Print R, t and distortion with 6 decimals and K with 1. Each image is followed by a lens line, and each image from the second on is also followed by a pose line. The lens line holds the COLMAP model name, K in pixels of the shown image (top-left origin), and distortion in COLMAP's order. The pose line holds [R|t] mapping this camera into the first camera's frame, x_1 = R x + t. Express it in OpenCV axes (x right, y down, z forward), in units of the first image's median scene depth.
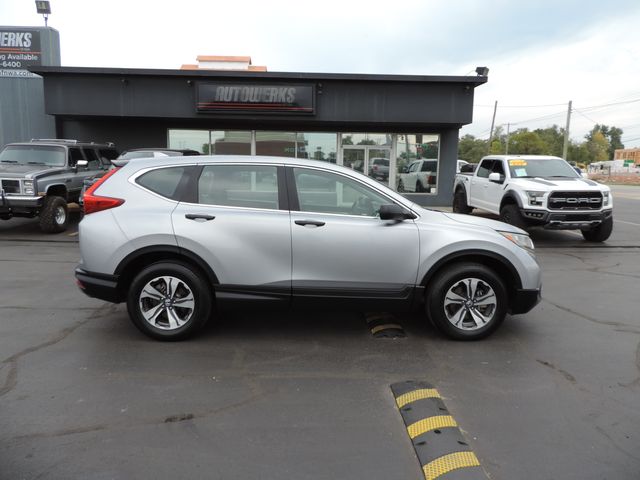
lens RADIAL K [[446.9, 0, 320.0], [0, 446.9, 240.0], [0, 0, 1]] dist [-0.031092, 0.002158]
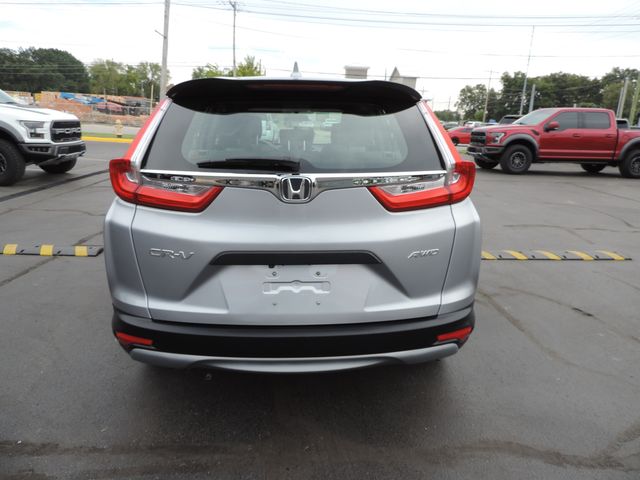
lens RADIAL K [[446.9, 0, 320.0], [0, 446.9, 240.0], [0, 0, 1]] dist [-0.031092, 0.002158]
pose [[-0.021331, -0.255718, 0.966516, -0.408293], [0.107022, 0.960597, 0.256514, -0.049223], [-0.994028, 0.108910, 0.006877, 0.474436]]
